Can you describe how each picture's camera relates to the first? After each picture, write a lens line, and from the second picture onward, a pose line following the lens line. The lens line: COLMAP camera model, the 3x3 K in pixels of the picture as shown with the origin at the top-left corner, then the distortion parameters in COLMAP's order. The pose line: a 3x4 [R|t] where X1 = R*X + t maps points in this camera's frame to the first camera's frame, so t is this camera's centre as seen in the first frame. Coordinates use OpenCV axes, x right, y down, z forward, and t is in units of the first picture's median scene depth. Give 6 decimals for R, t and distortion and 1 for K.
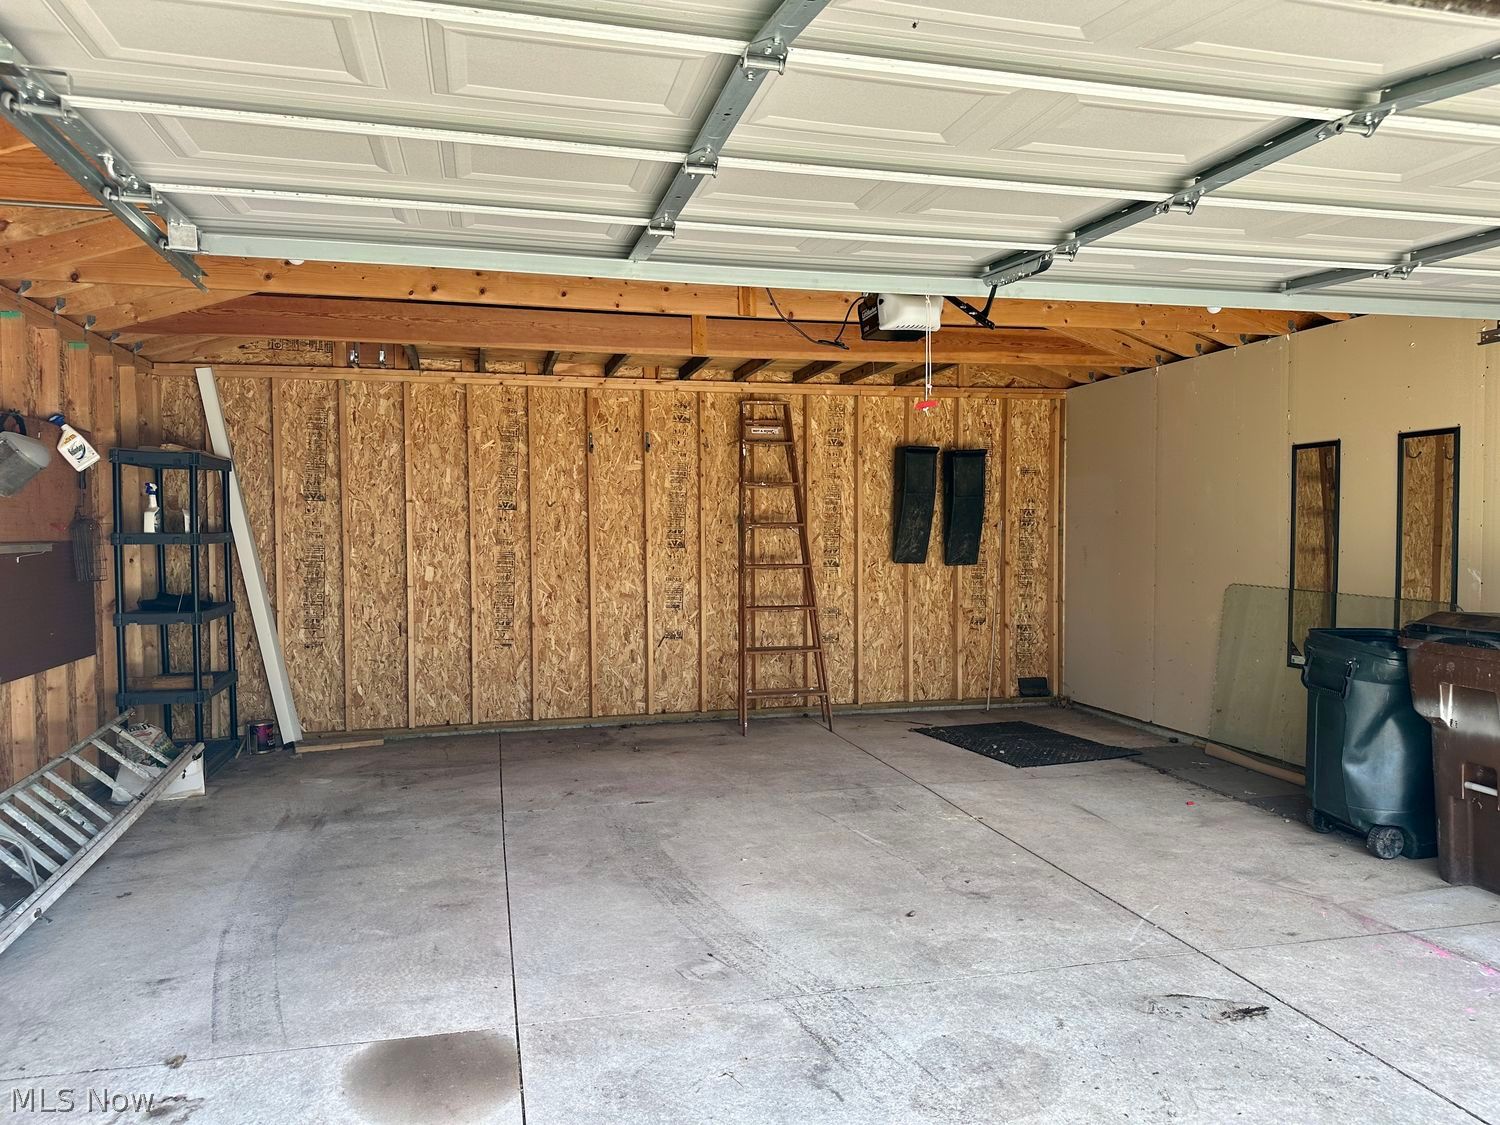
lens RADIAL K [[1058.1, 0, 776.1], [0, 1058.1, 562.5], [0, 0, 1]] dist [0.060369, -0.069693]
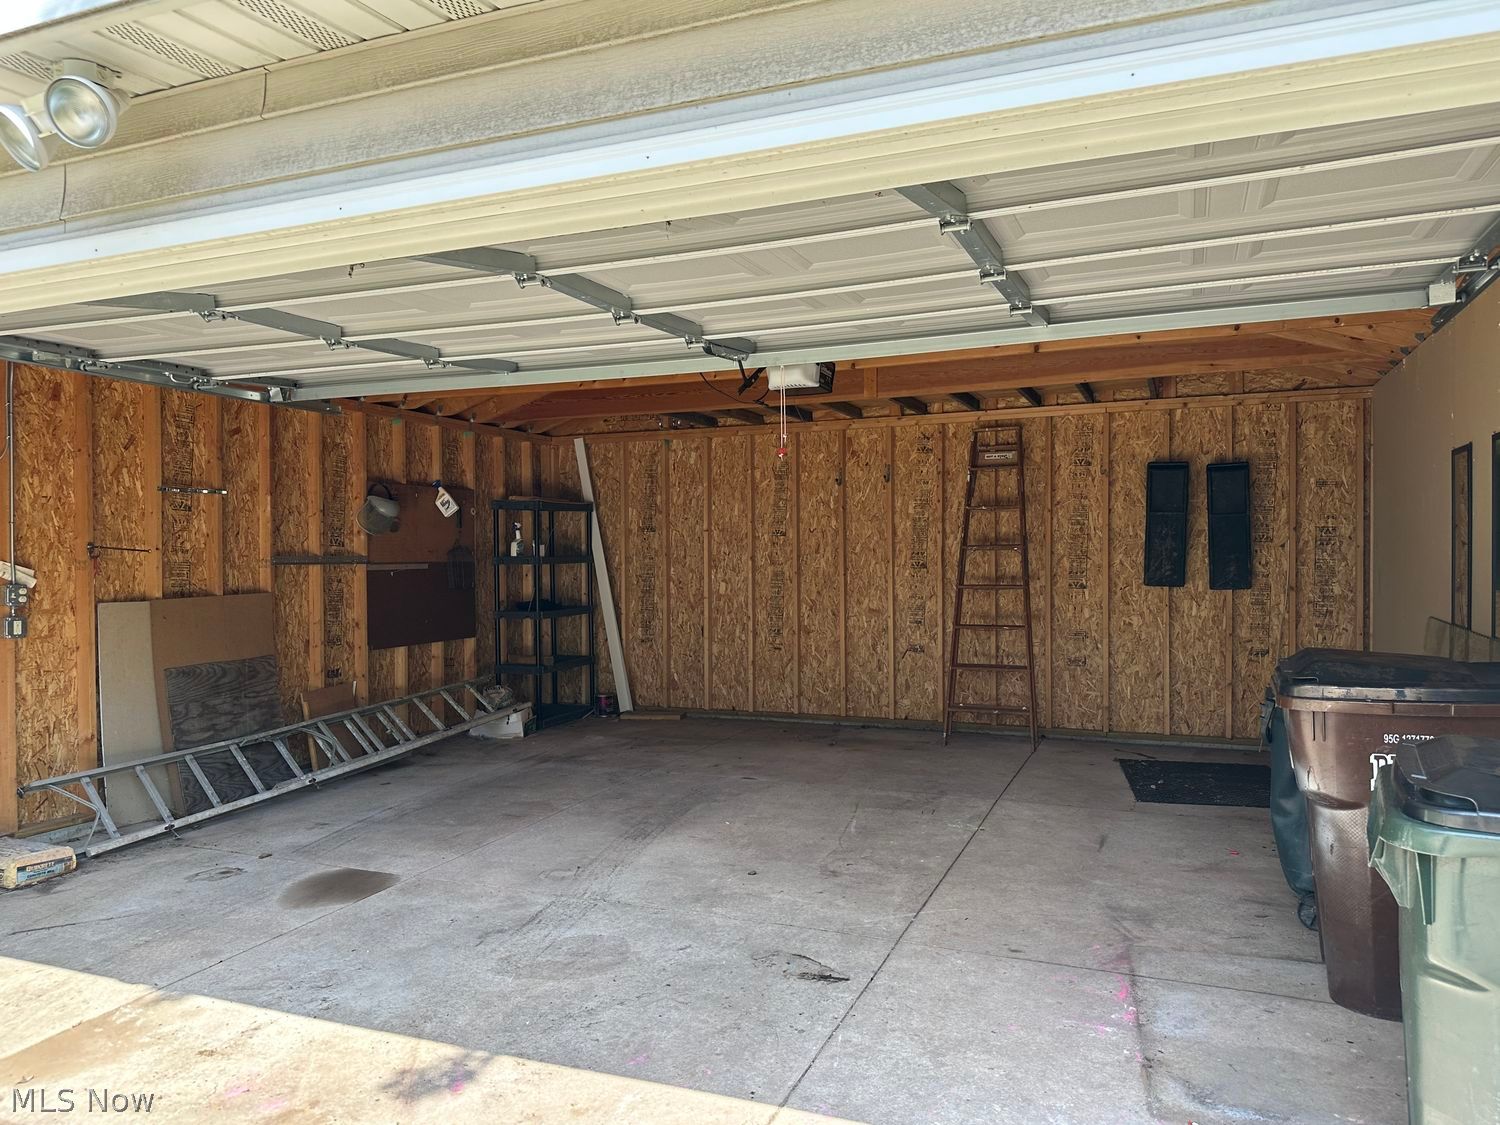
lens RADIAL K [[1066.5, 0, 750.0], [0, 1066.5, 562.5], [0, 0, 1]] dist [0.124451, -0.207238]
pose [[0.804209, 0.001734, -0.594344, 0.459915], [-0.013788, 0.999781, -0.015740, -0.000378], [0.594187, 0.020853, 0.804057, 0.009462]]
